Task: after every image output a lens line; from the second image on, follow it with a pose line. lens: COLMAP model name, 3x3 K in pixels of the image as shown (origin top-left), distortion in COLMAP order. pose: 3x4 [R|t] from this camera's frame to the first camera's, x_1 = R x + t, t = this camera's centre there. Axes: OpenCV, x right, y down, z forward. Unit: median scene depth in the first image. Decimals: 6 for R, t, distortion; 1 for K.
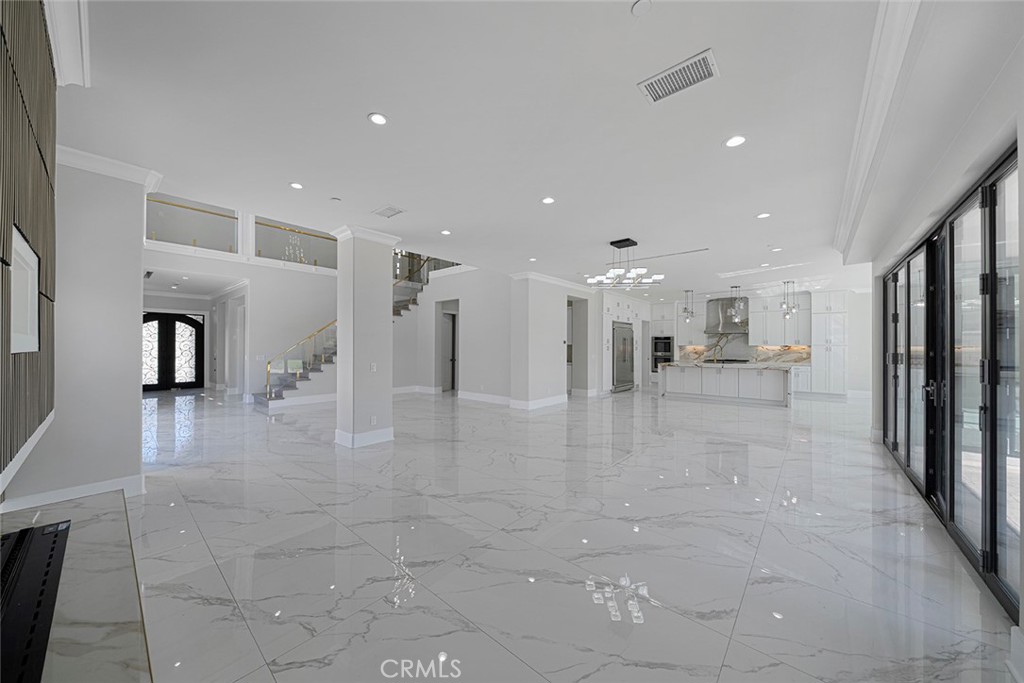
lens RADIAL K [[351.2, 0, 509.0], [0, 351.2, 345.8], [0, 0, 1]] dist [0.001226, 0.000154]
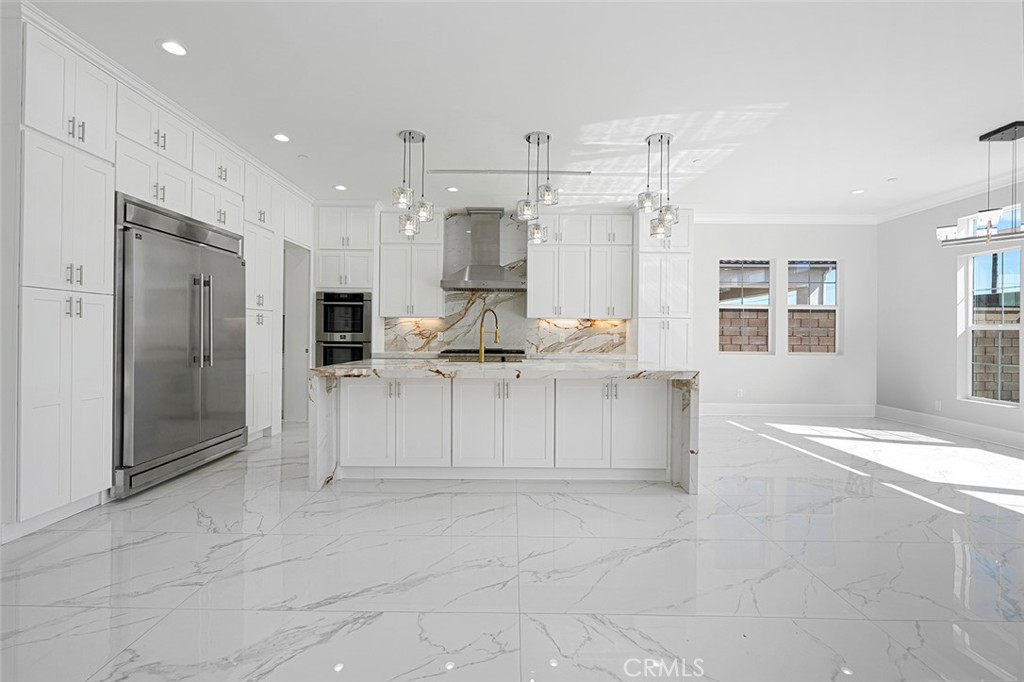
lens RADIAL K [[450.0, 0, 509.7], [0, 450.0, 332.8], [0, 0, 1]] dist [-0.001512, -0.000037]
pose [[0.752185, 0.004813, 0.658935, 0.268114], [-0.009345, 0.999951, 0.003364, 0.016294], [-0.658886, -0.008688, 0.752192, 0.548833]]
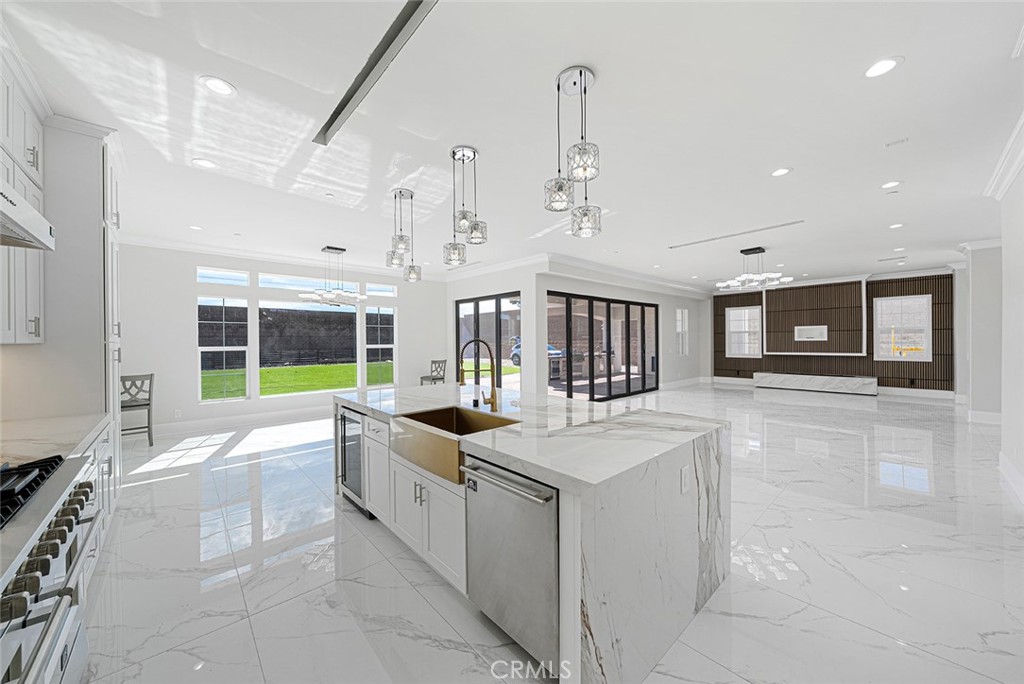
lens RADIAL K [[351.2, 0, 513.4], [0, 351.2, 341.9], [0, 0, 1]] dist [0.001226, 0.000154]
pose [[-0.992161, 0.006547, 0.124797, 0.449242], [0.006804, 0.999976, 0.001637, -0.001031], [-0.124783, 0.002473, -0.992181, 1.040953]]
